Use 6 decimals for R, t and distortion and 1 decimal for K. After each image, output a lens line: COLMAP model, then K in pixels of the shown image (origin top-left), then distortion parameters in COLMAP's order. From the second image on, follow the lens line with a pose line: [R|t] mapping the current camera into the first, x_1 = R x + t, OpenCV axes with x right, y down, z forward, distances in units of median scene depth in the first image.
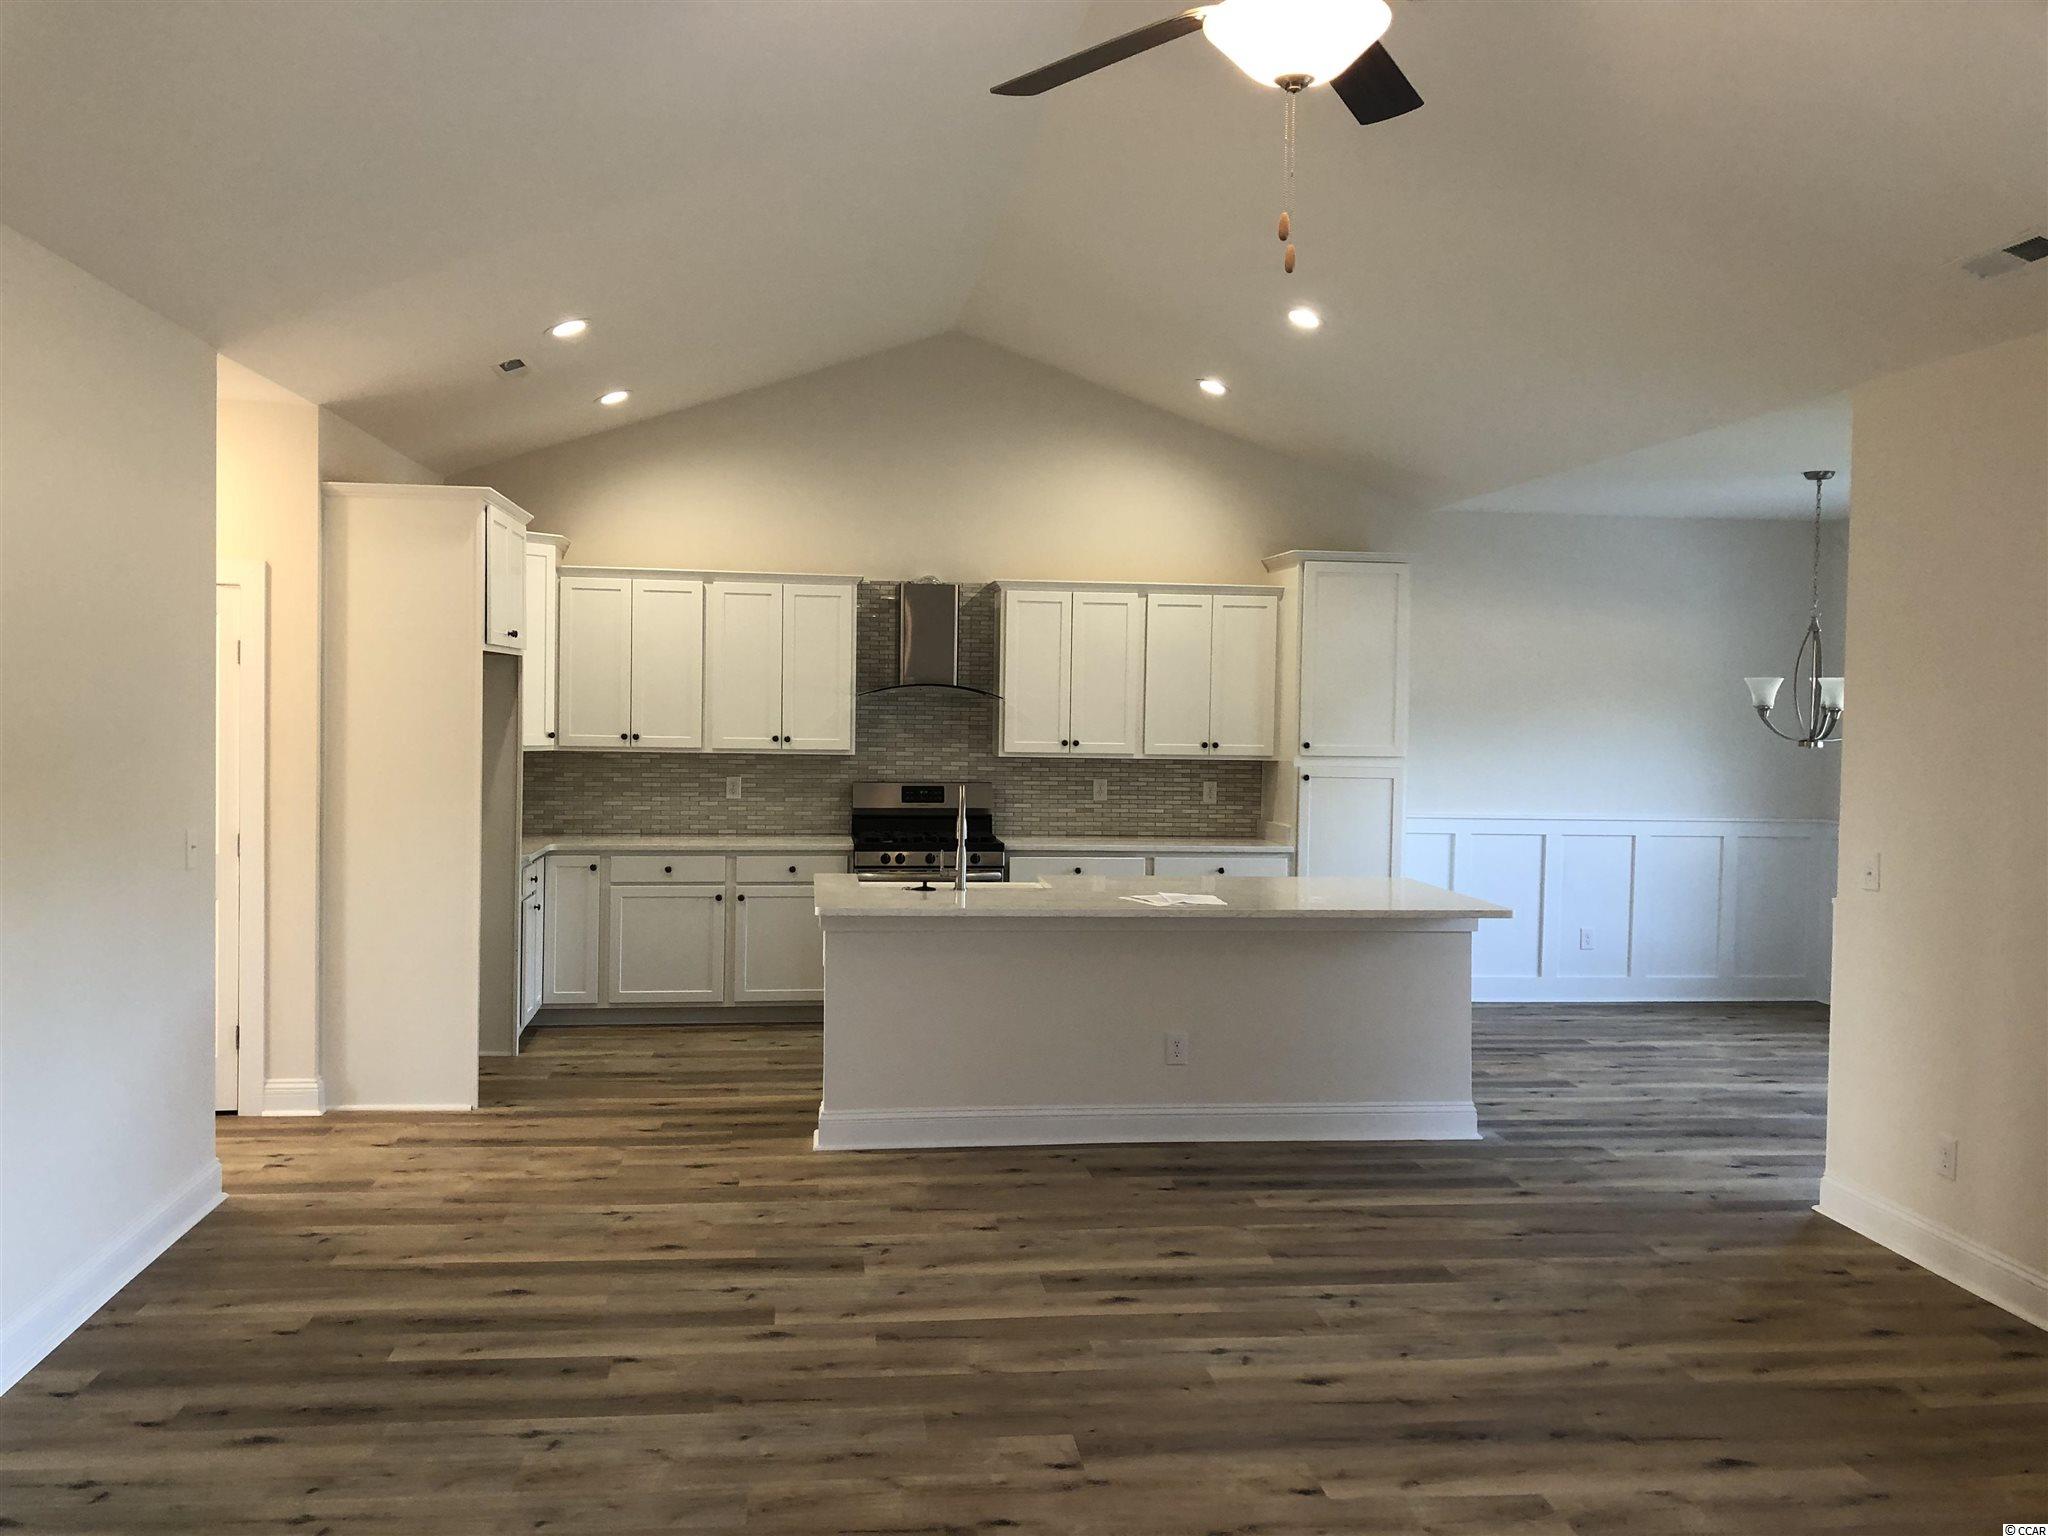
lens RADIAL K [[1652.6, 0, 985.8], [0, 1652.6, 758.2], [0, 0, 1]] dist [0.011450, 0.002669]
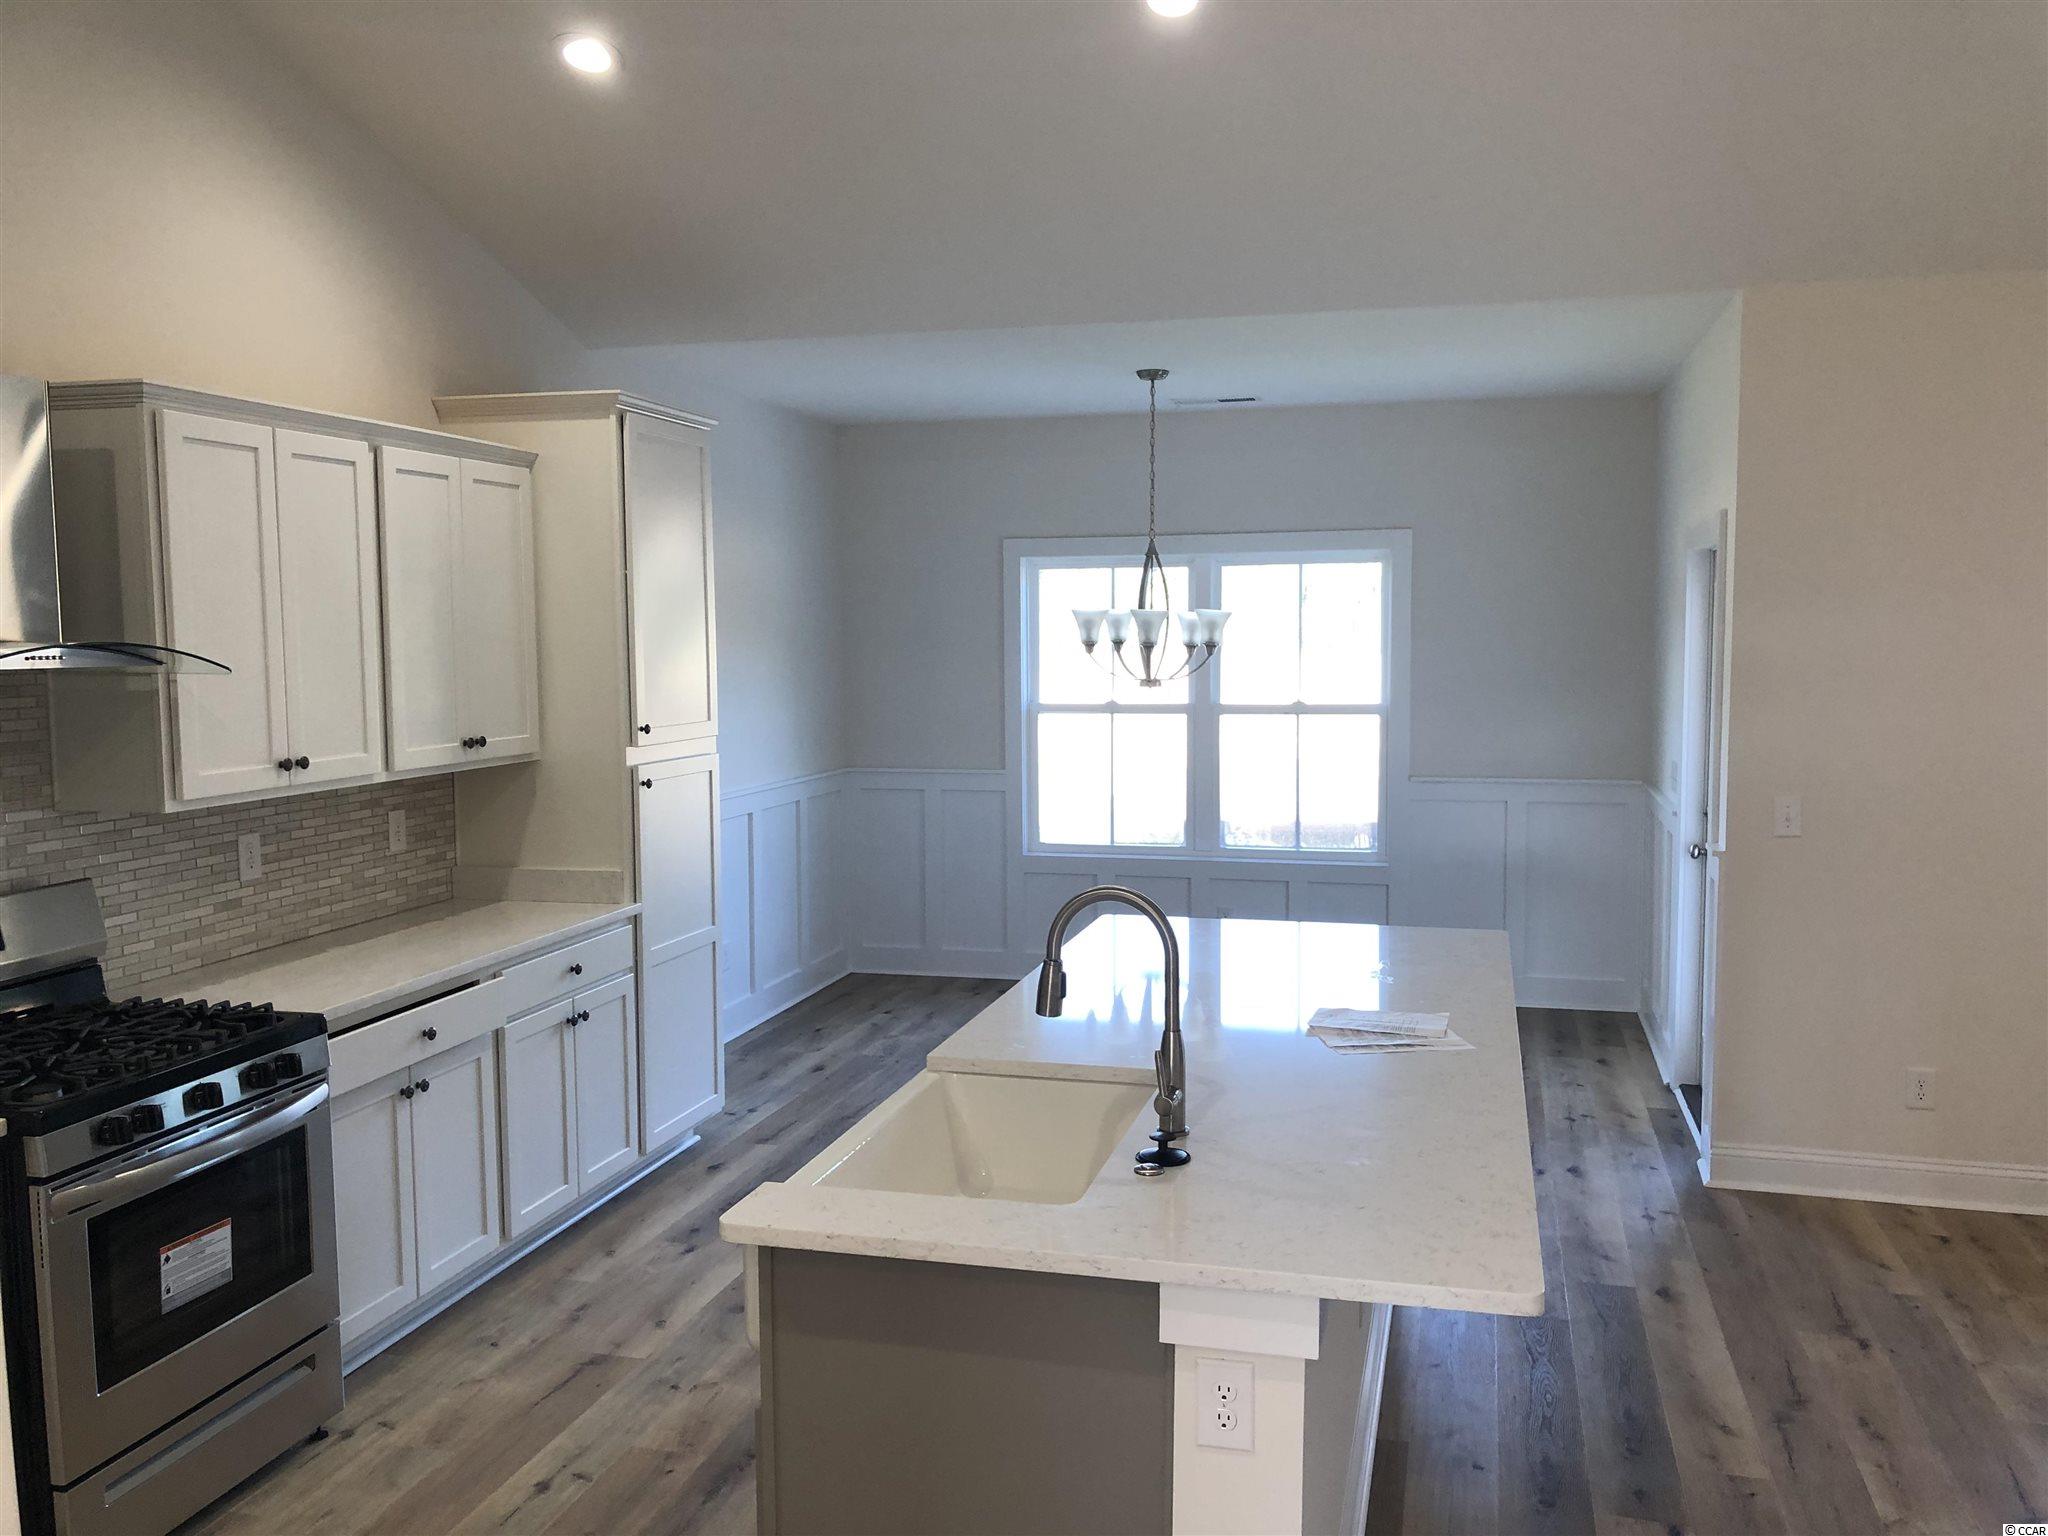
lens RADIAL K [[1688.9, 0, 1024.0], [0, 1688.9, 768.0], [0, 0, 1]] dist [0.040129, 0.002202]
pose [[0.344668, -0.099555, 0.933430, -0.323319], [0.046041, 0.994956, 0.089117, -0.041521], [-0.937595, 0.012261, 0.347514, 0.662617]]
